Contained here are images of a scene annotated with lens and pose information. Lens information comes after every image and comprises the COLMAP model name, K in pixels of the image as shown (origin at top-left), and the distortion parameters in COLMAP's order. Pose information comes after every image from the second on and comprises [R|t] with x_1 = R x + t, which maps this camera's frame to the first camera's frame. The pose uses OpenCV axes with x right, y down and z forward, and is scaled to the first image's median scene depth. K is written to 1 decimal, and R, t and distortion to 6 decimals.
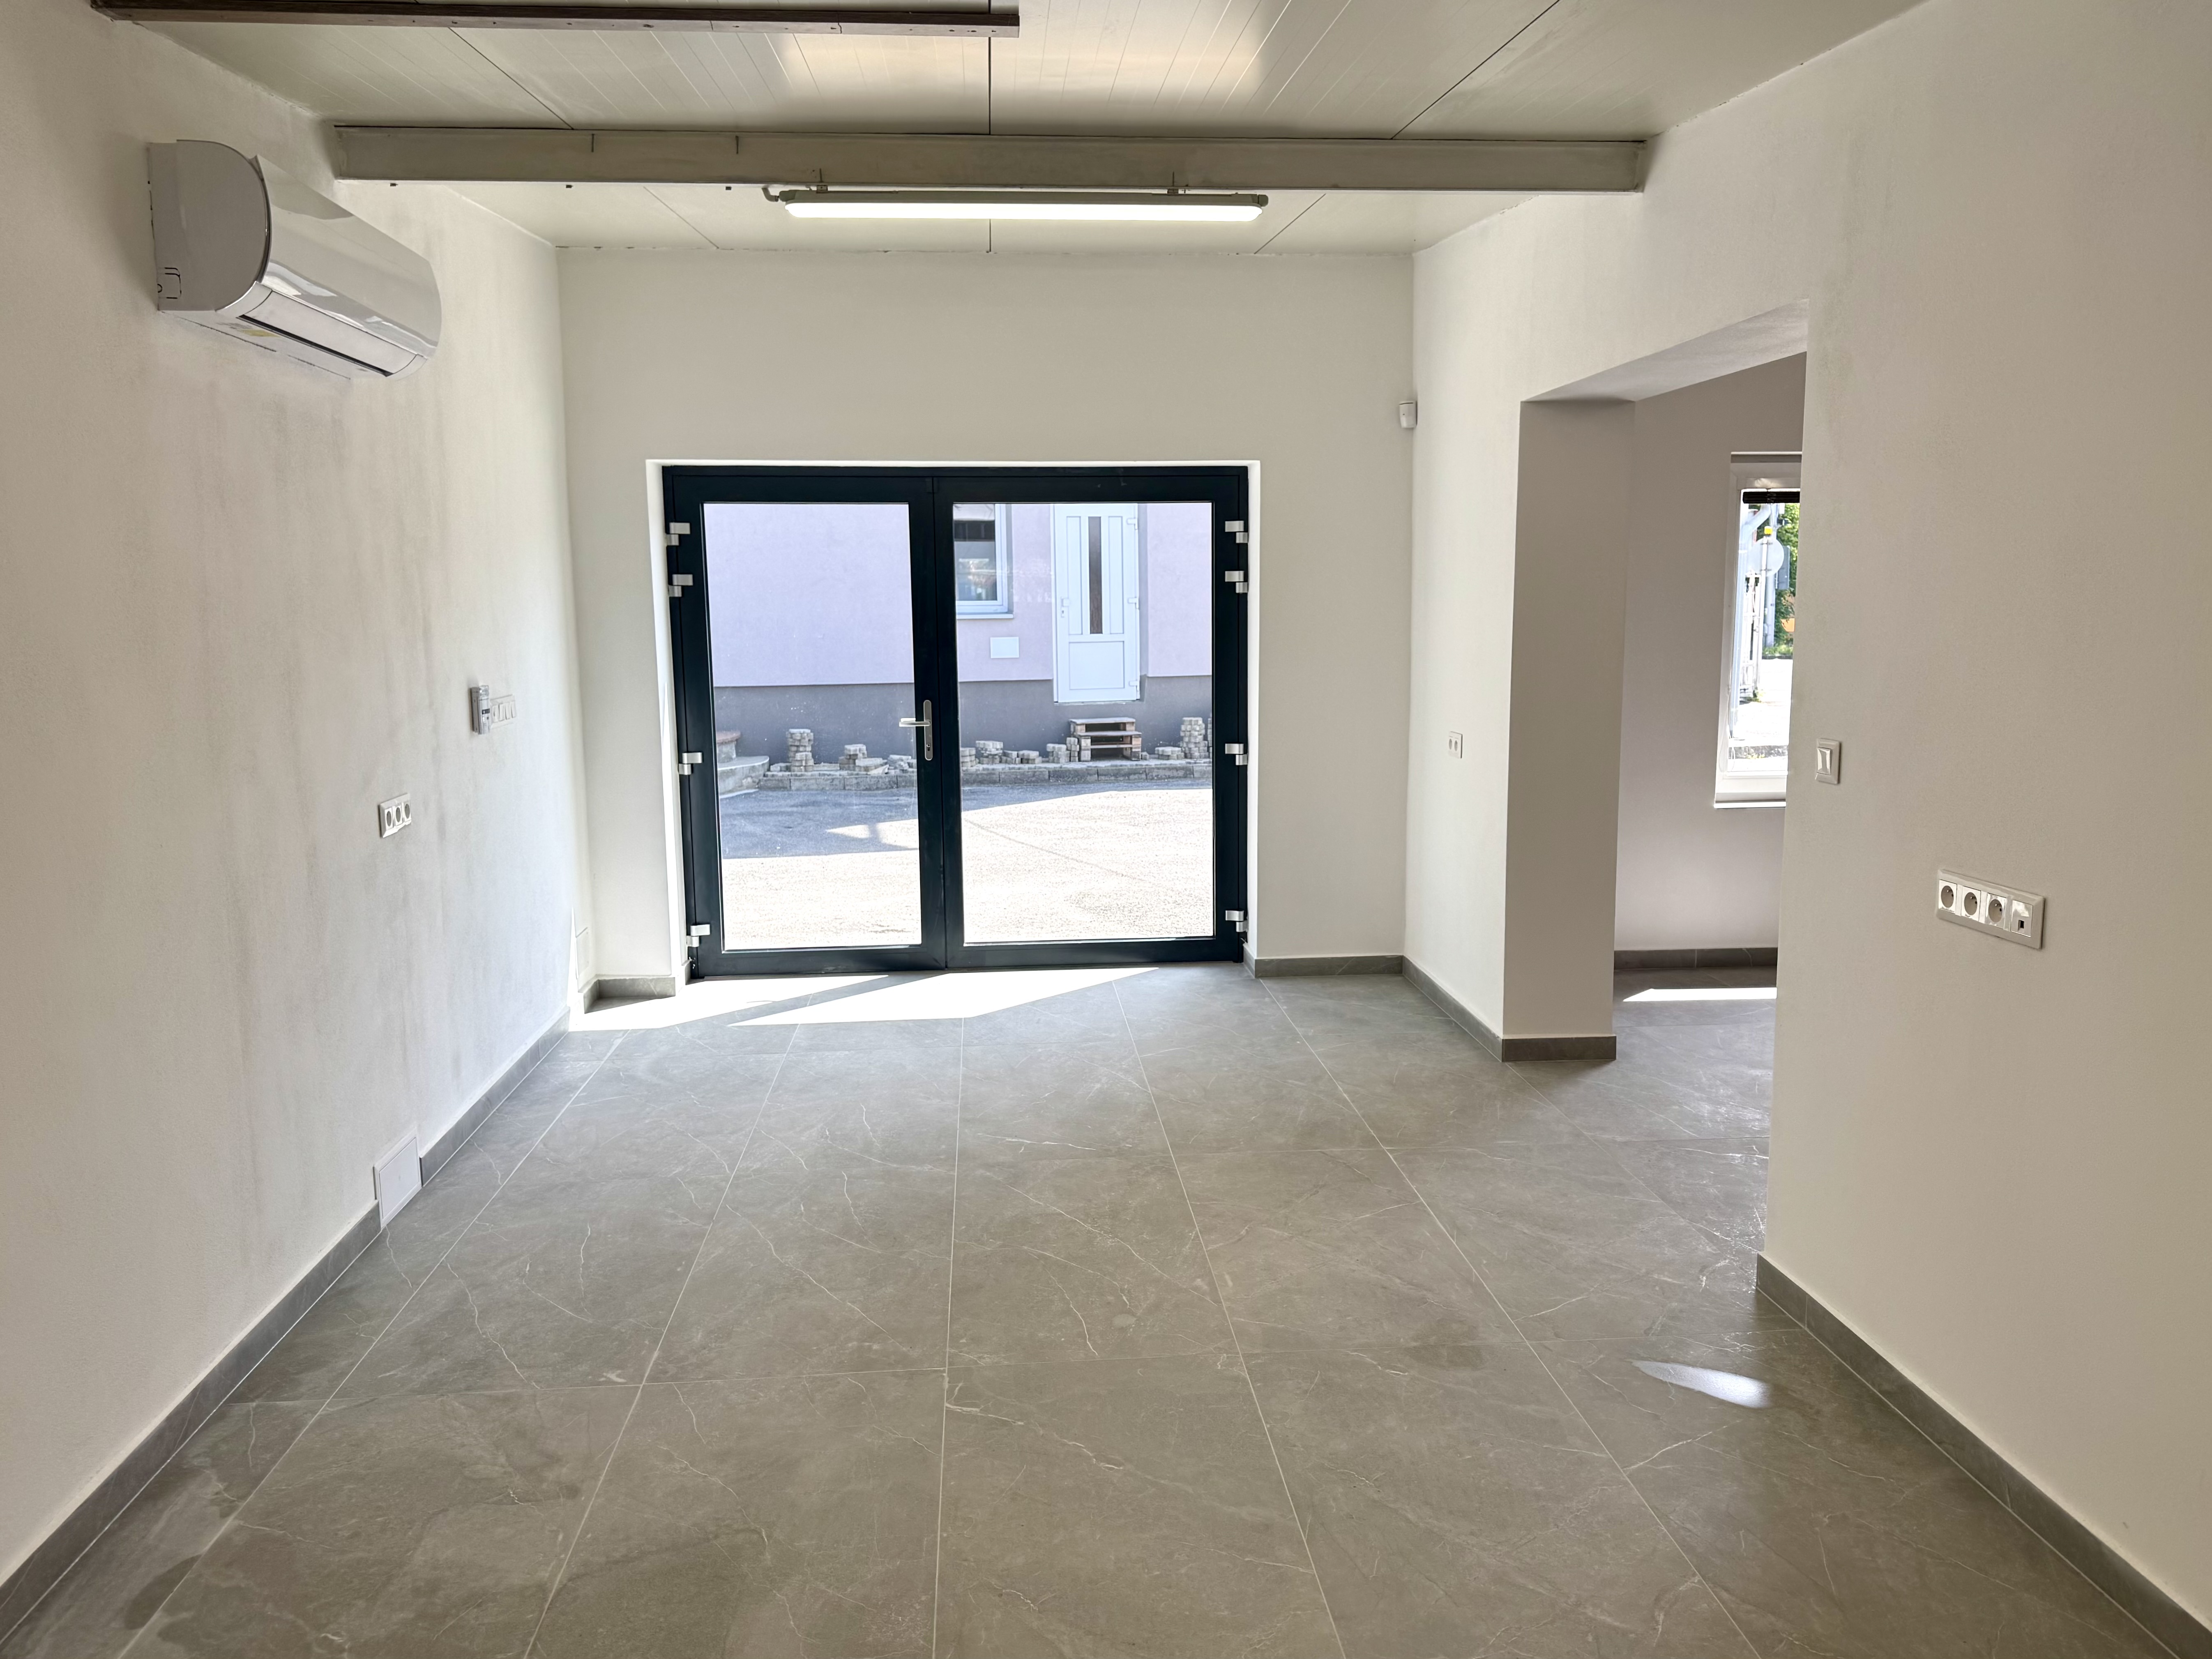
lens RADIAL K [[1634.5, 0, 1123.5], [0, 1634.5, 827.7], [0, 0, 1]] dist [0.161436, -0.258436]
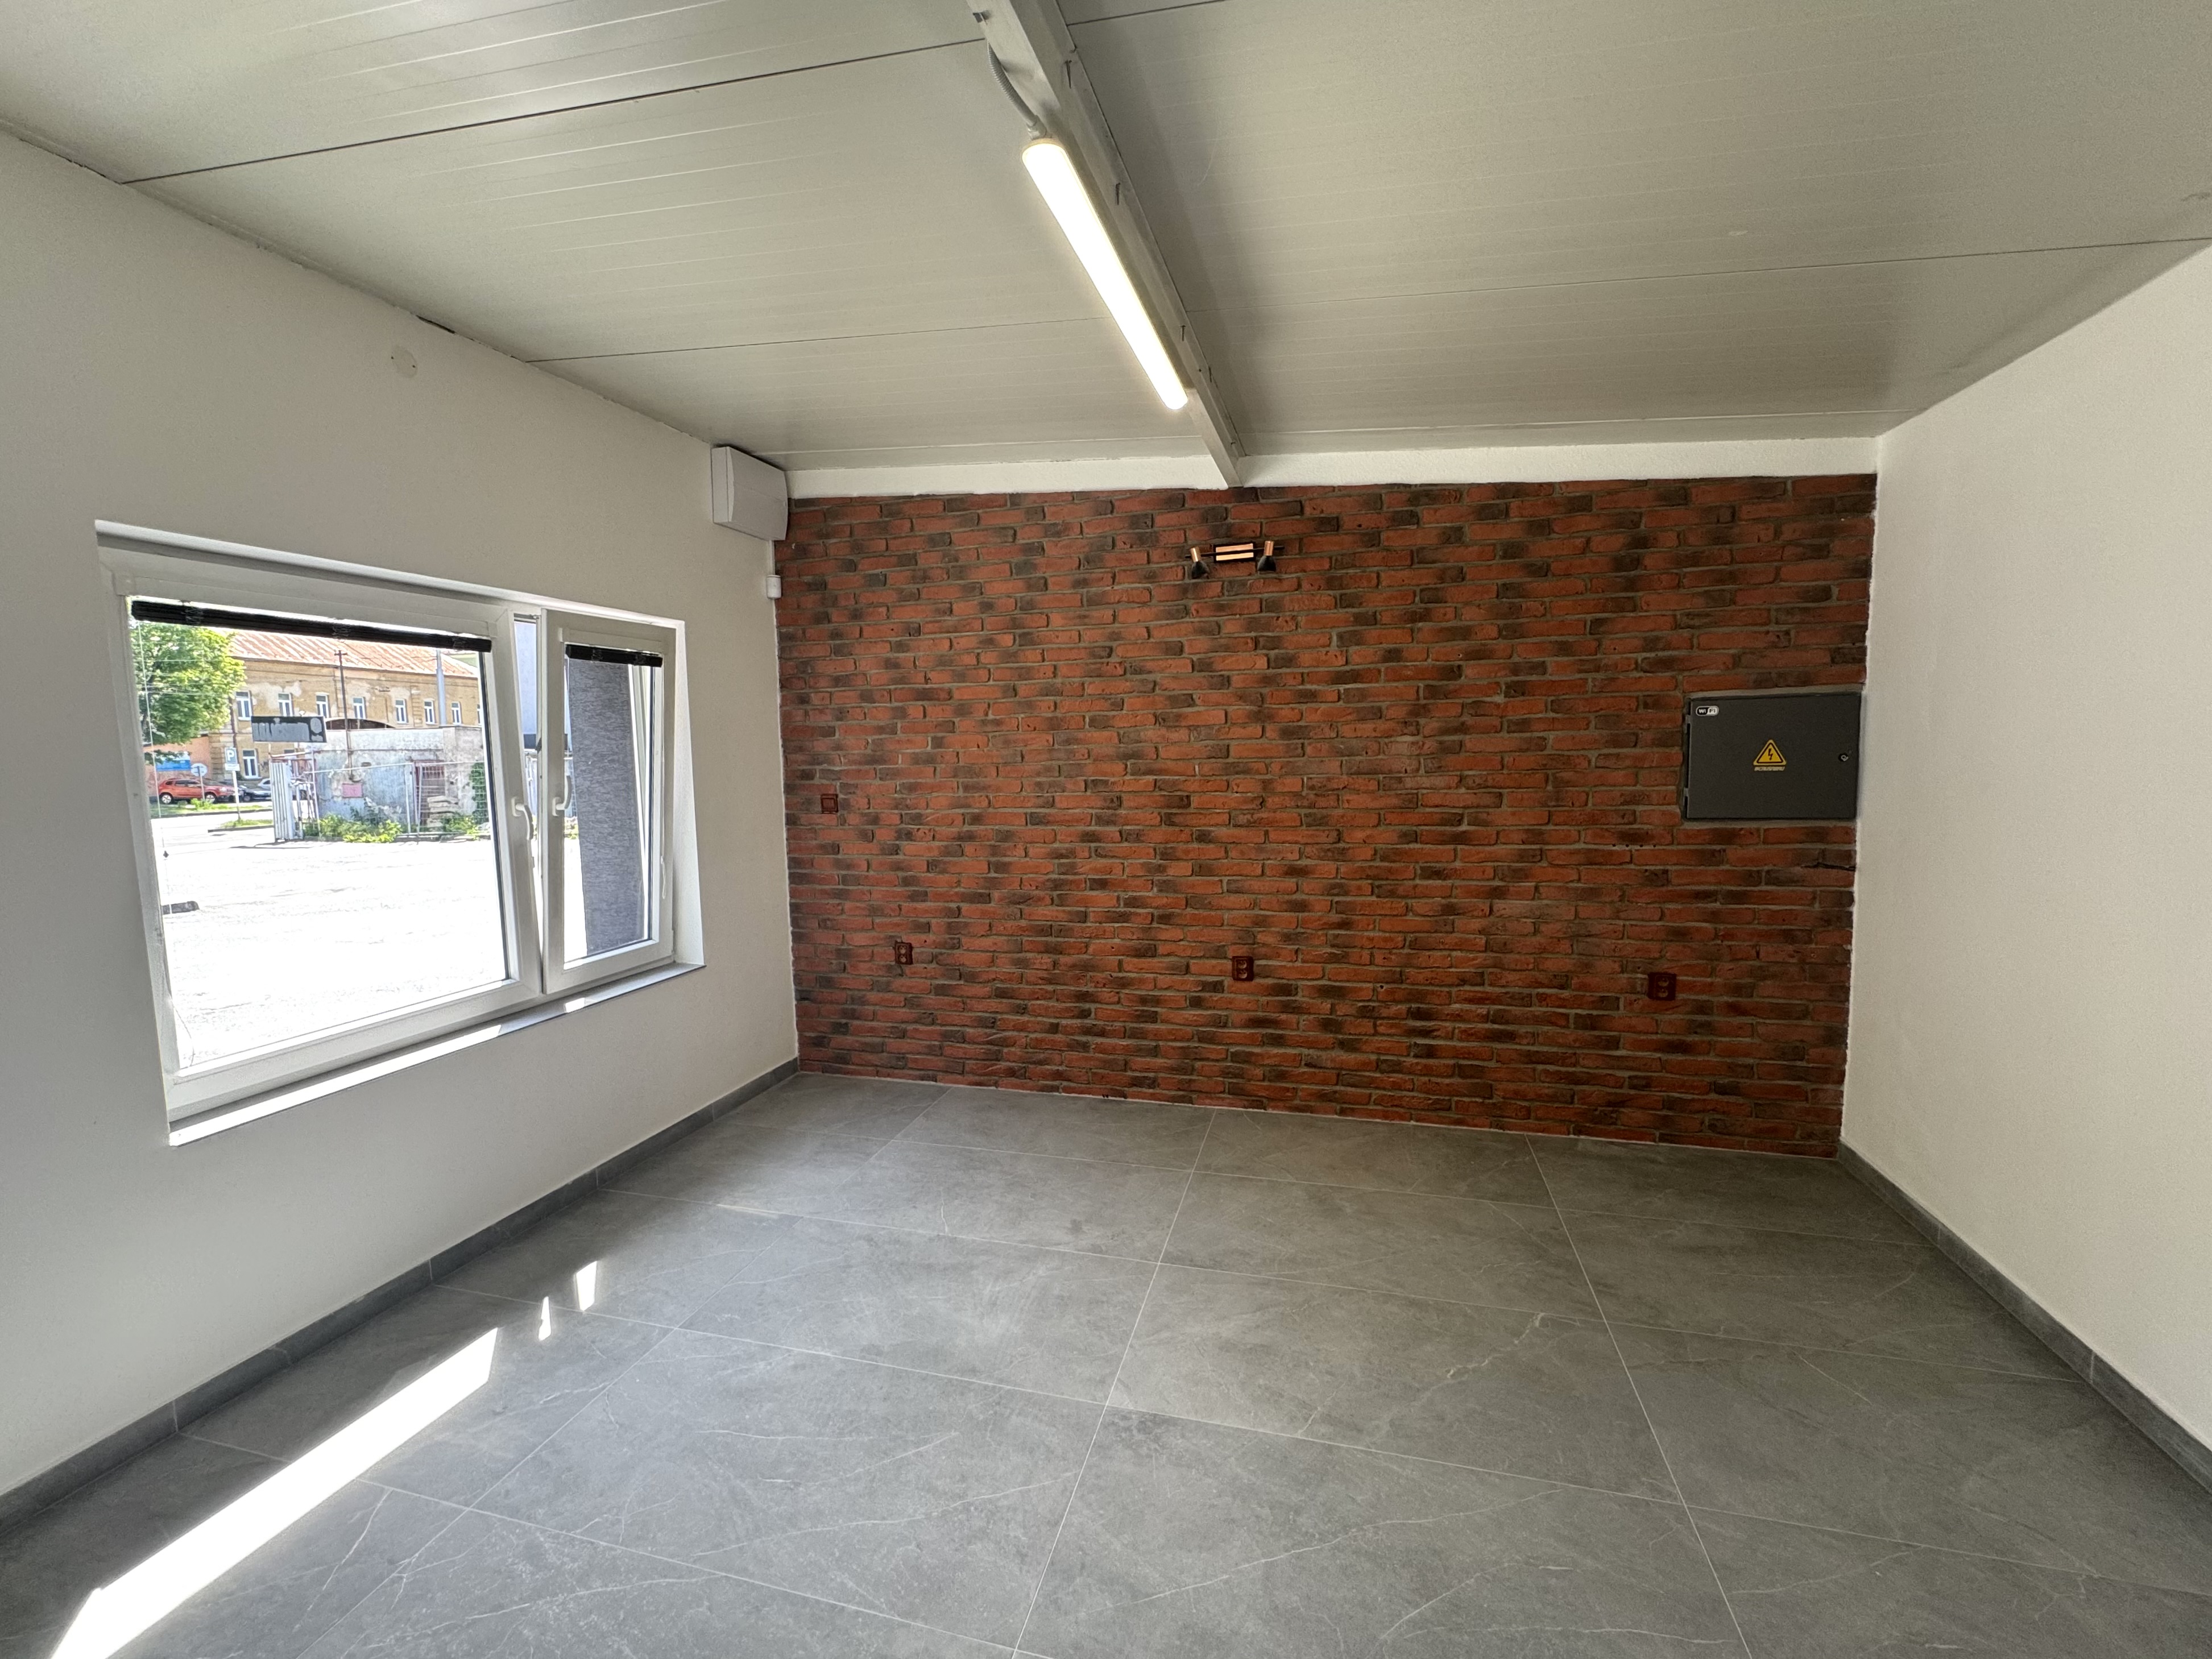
lens RADIAL K [[915.8, 0, 1103.9], [0, 915.8, 829.4], [0, 0, 1]] dist [-0.001027, -0.000072]
pose [[0.344615, -0.084113, 0.934968, 0.193339], [0.147009, 0.988525, 0.034746, -0.087979], [-0.927162, 0.125474, 0.353026, 0.616119]]
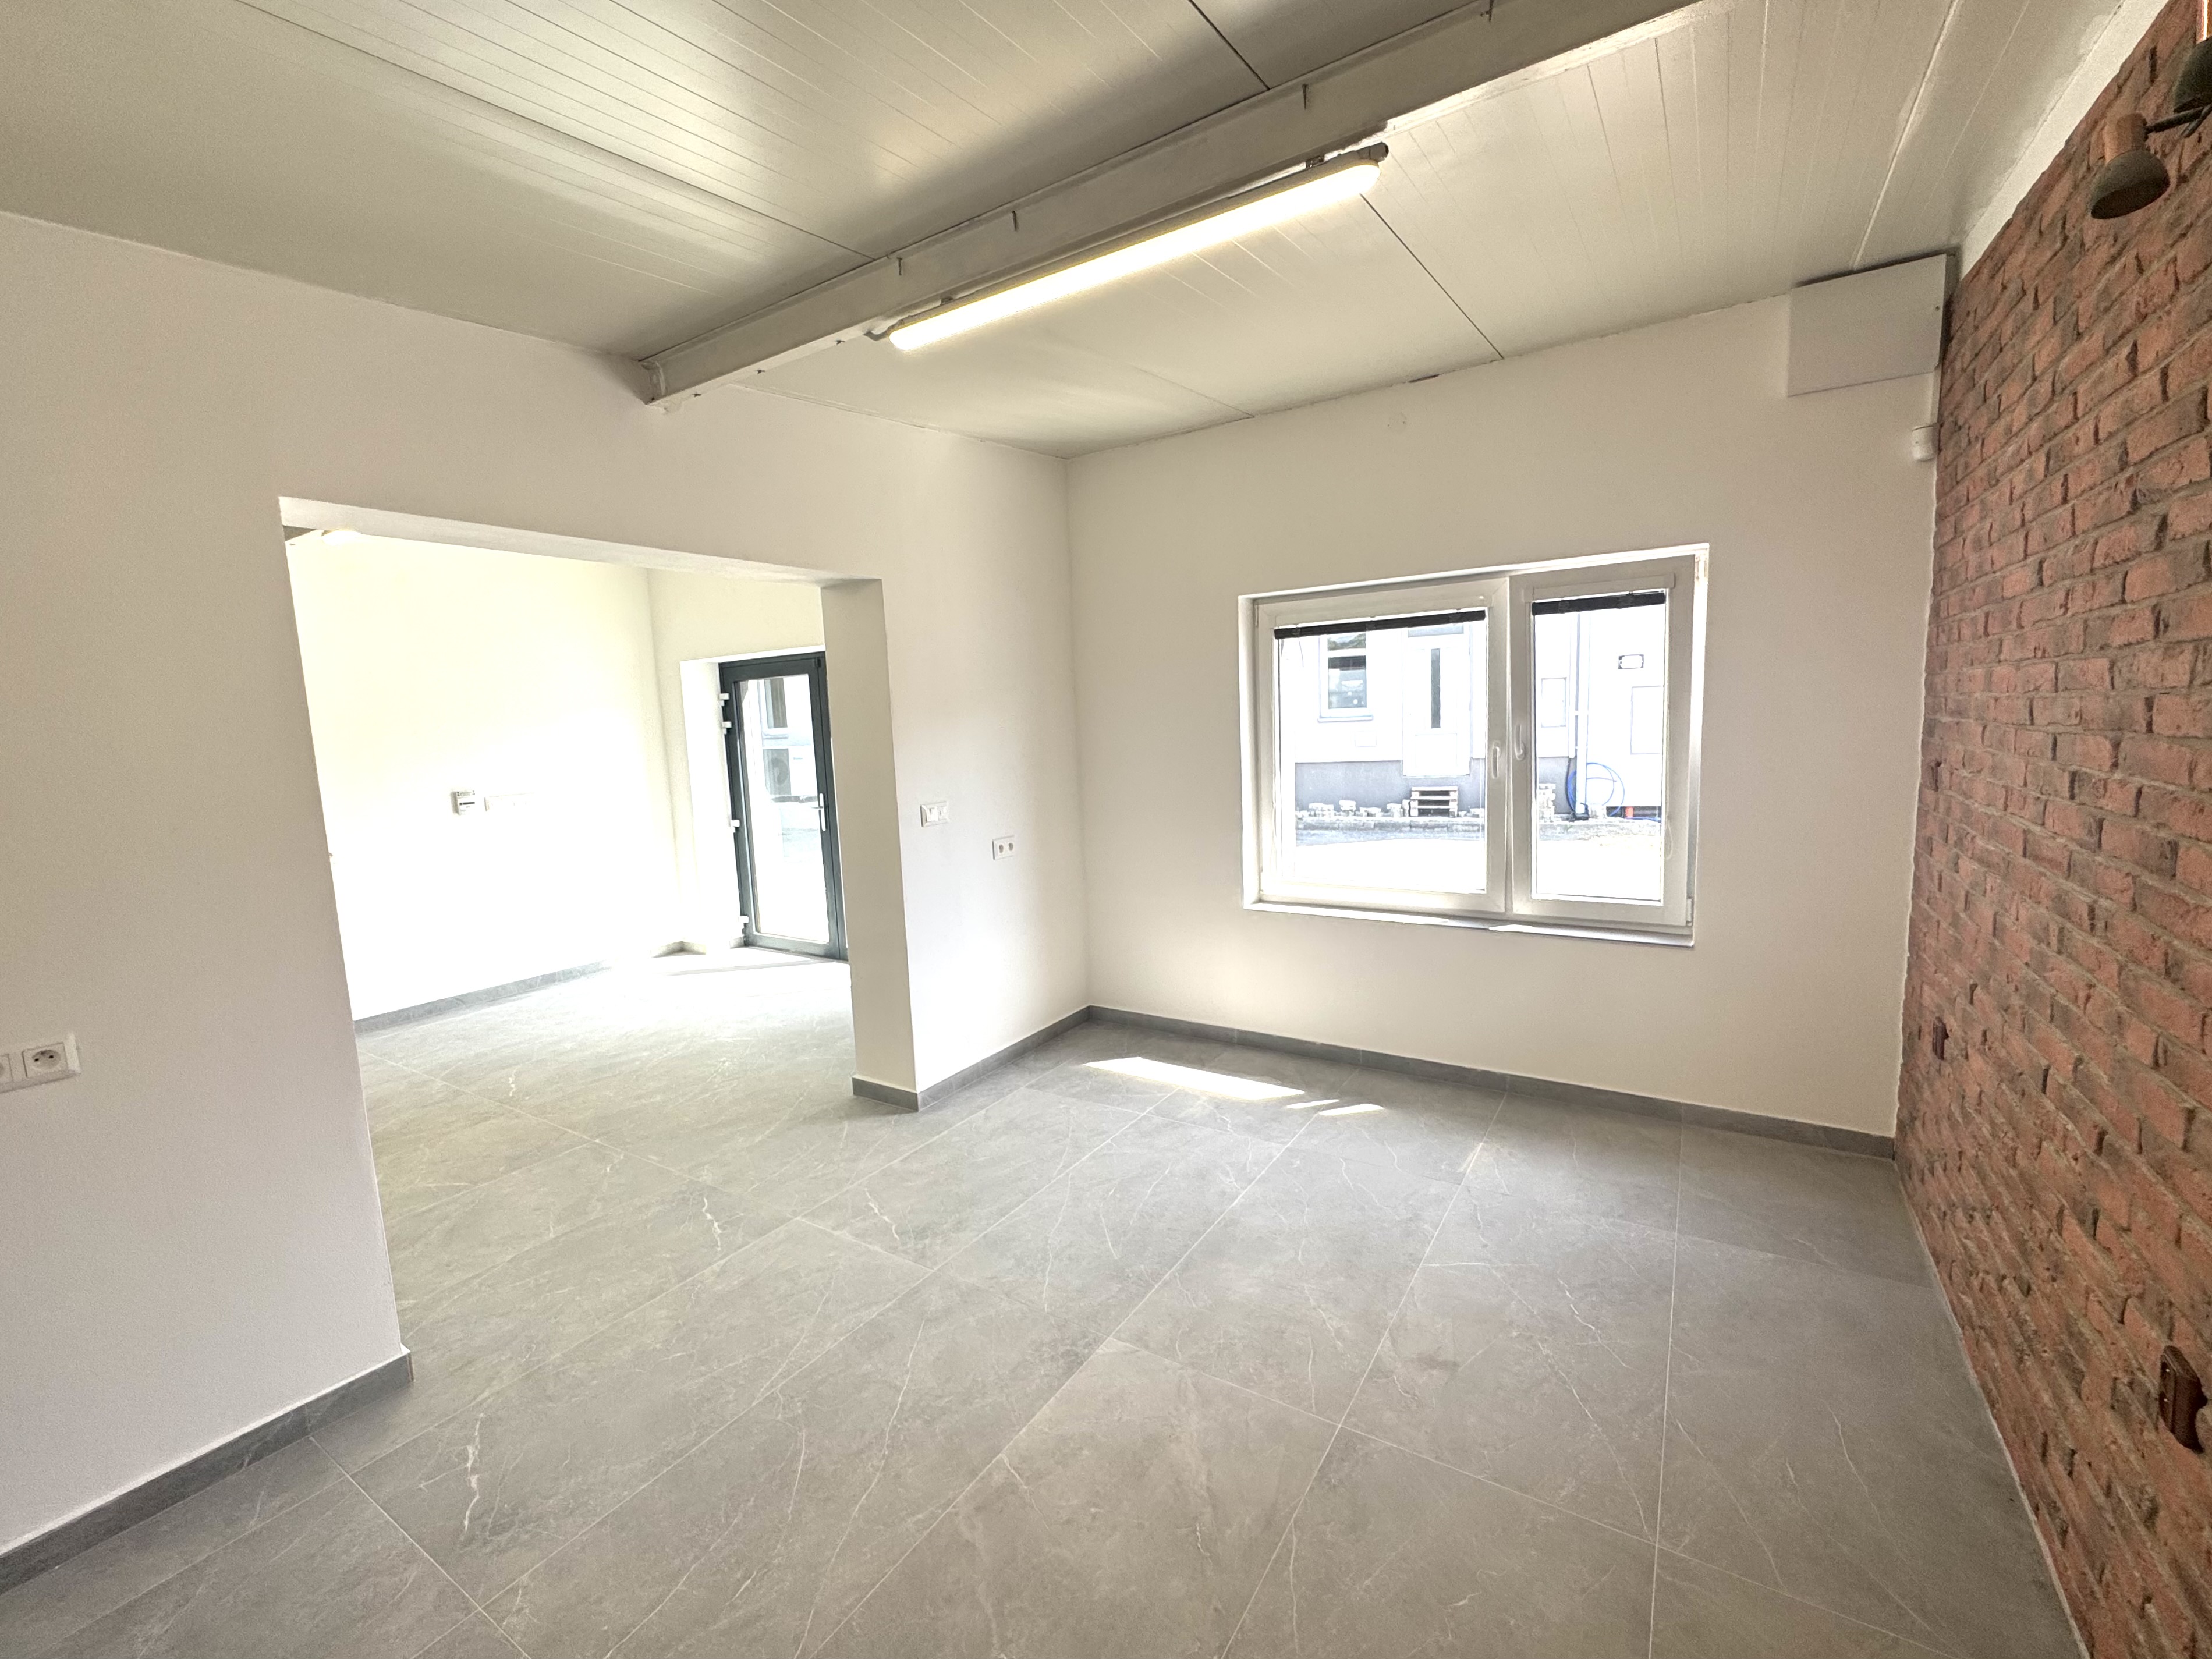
lens RADIAL K [[938.0, 0, 1106.0], [0, 938.0, 829.5], [0, 0, 1]] dist [-0.000623, -0.000036]
pose [[0.791620, 0.050042, -0.608961, 0.707883], [-0.051075, 0.998572, 0.015664, -0.075087], [0.608876, 0.018702, 0.793045, 0.459138]]
